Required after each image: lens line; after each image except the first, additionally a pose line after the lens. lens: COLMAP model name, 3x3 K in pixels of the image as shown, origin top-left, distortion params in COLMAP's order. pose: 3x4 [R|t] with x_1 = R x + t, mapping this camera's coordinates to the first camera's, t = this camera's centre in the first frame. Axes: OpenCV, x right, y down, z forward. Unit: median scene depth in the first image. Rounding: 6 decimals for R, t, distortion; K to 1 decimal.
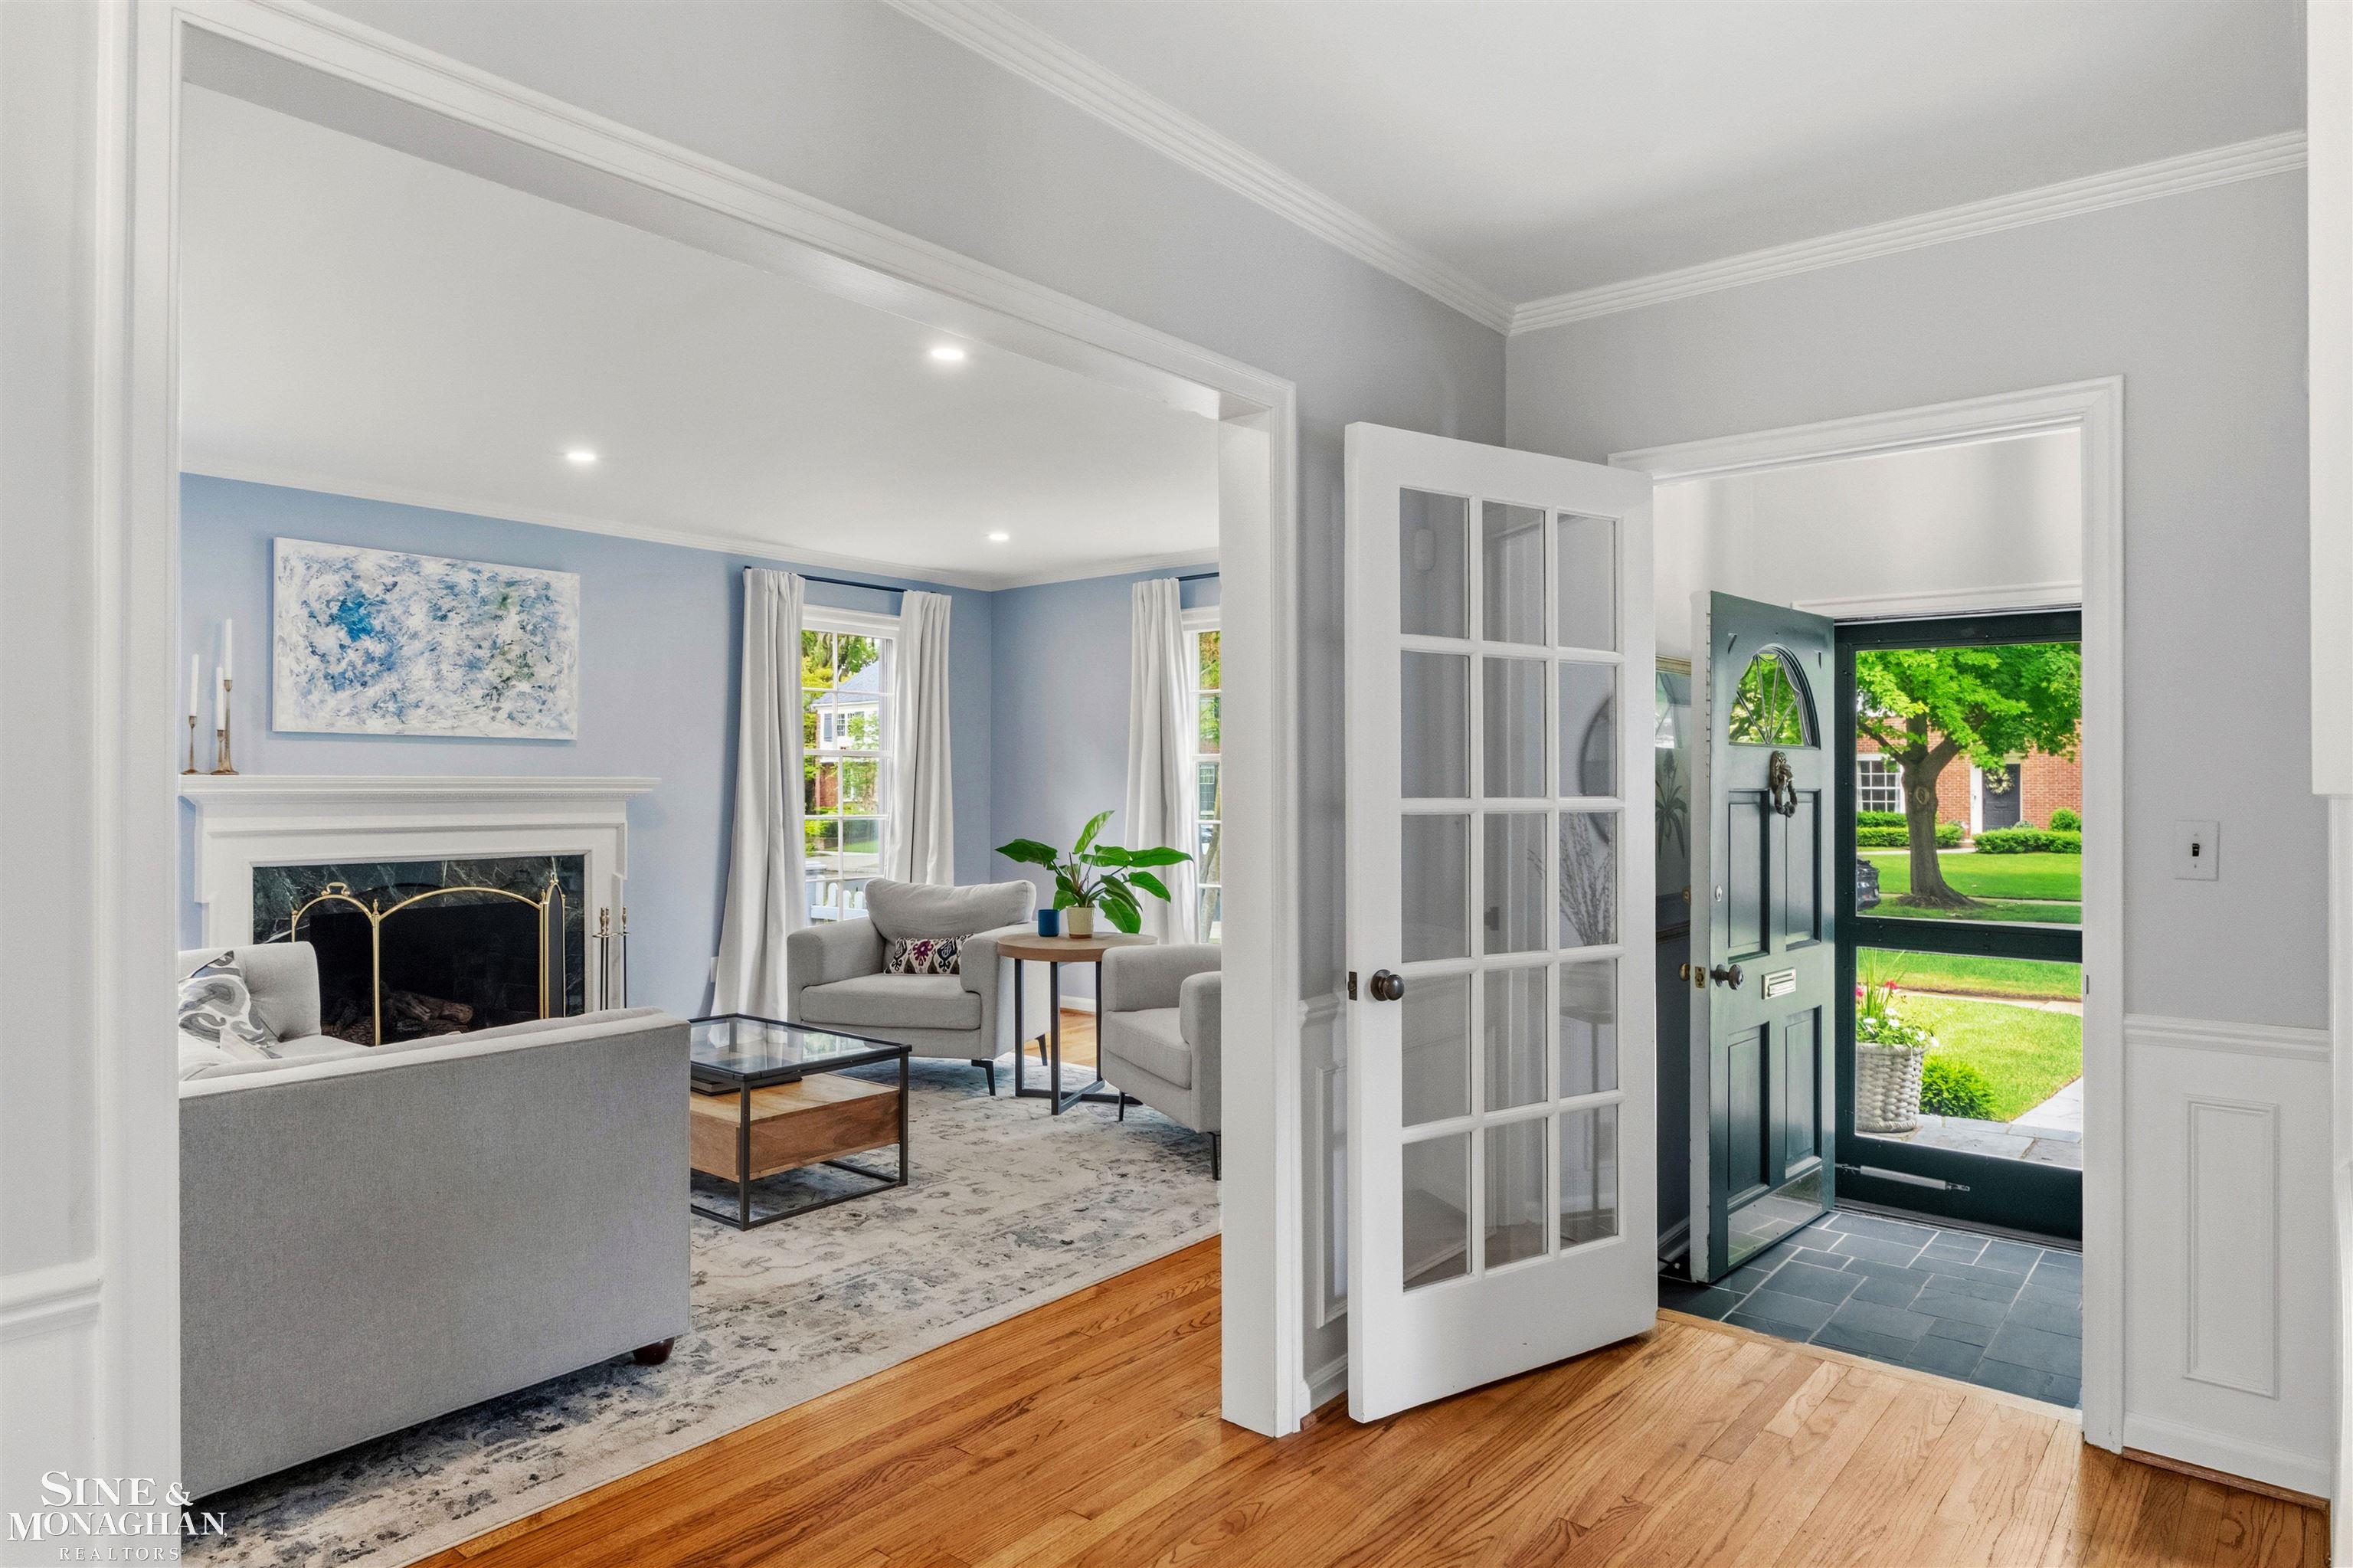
lens RADIAL K [[1404.5, 0, 1175.3], [0, 1404.5, 777.8], [0, 0, 1]] dist [0.003525, 0.003170]
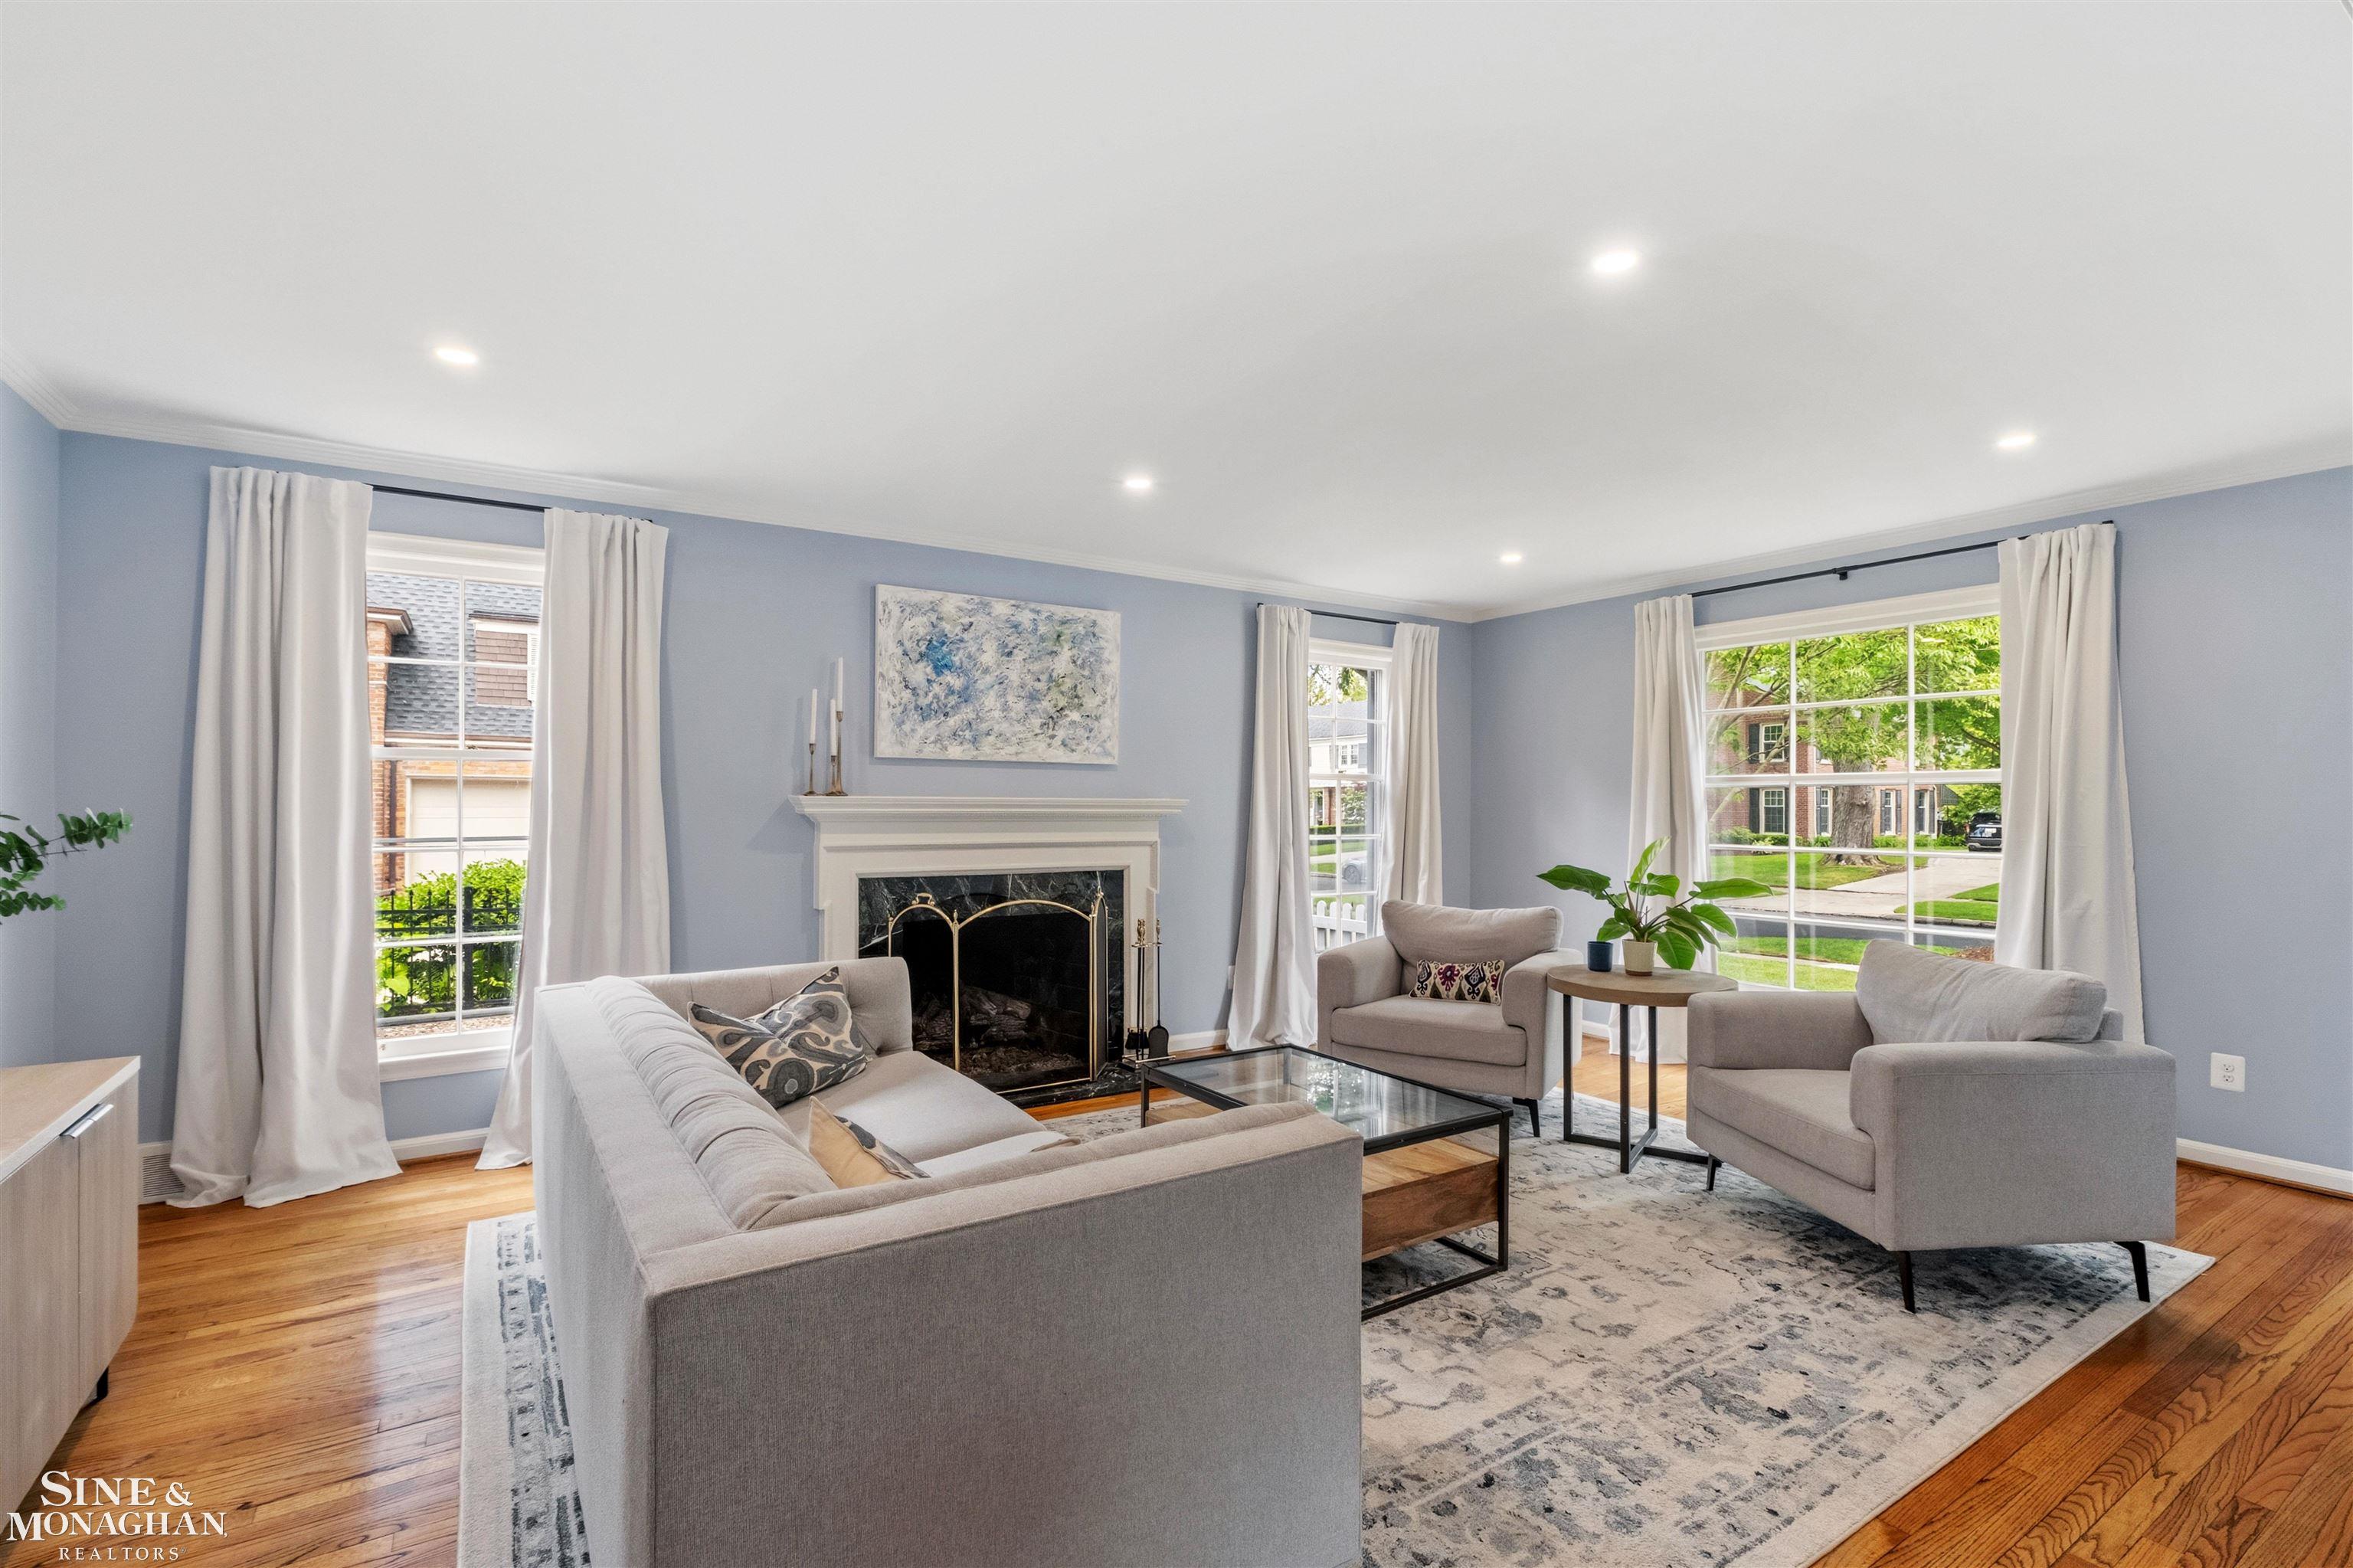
lens RADIAL K [[1087.3, 0, 1180.9], [0, 1087.3, 797.5], [0, 0, 1]] dist [0.006477, 0.001027]
pose [[0.955213, 0.001648, -0.295916, -0.146457], [-0.002526, 0.999993, -0.002585, 0.000665], [0.295909, 0.003217, 0.955211, 0.236339]]
